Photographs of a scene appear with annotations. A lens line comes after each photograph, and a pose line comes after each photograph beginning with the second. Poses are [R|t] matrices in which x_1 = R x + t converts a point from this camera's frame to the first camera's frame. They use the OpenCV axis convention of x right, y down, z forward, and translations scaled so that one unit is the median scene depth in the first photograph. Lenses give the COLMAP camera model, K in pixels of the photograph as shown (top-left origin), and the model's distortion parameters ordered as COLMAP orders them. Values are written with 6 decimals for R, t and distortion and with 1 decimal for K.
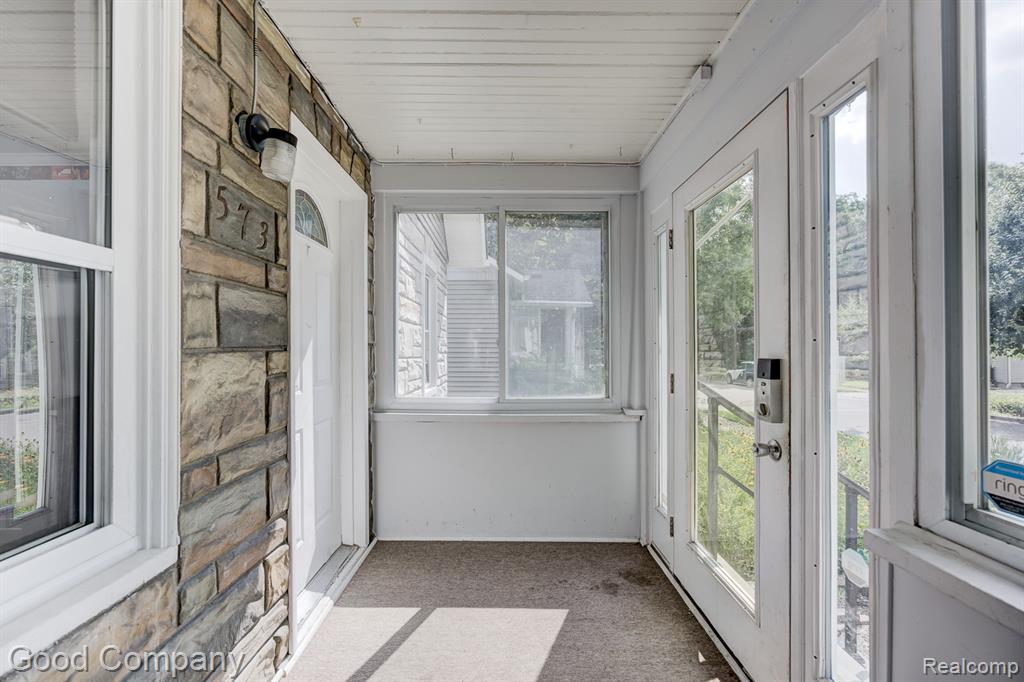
lens RADIAL K [[440.5, 0, 514.4], [0, 440.5, 343.8], [0, 0, 1]] dist [-0.009806, 0.000983]
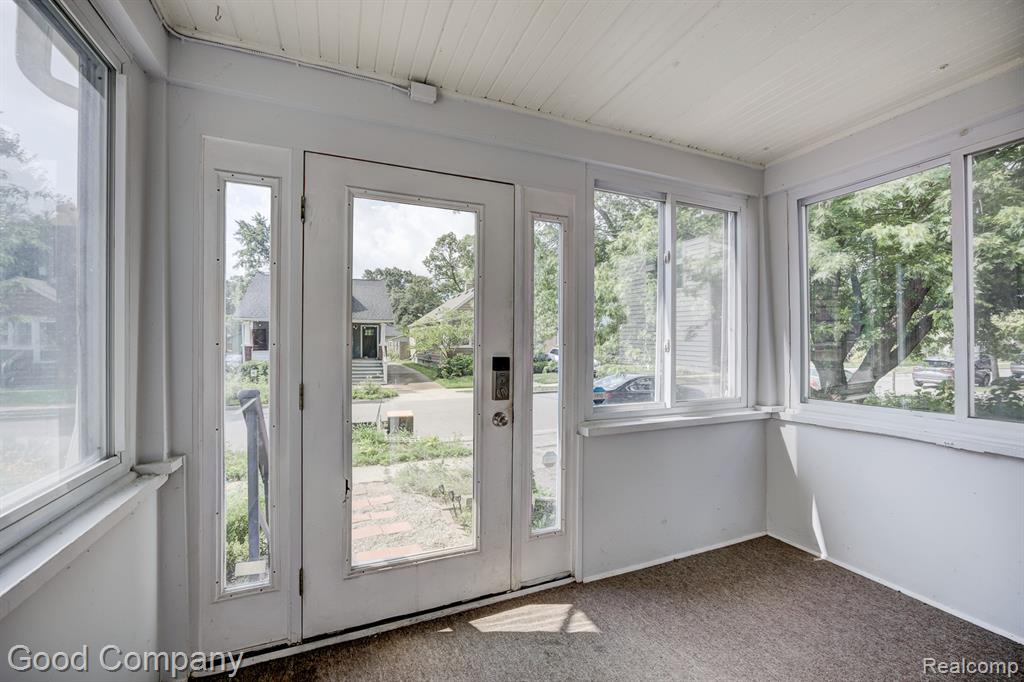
lens RADIAL K [[425.8, 0, 512.2], [0, 425.8, 341.8], [0, 0, 1]] dist [0.013061, 0.001721]
pose [[-0.362142, 0.002041, 0.932121, -0.625857], [-0.007134, 0.999962, -0.004961, -0.007676], [-0.932096, -0.008446, -0.362114, 1.203935]]
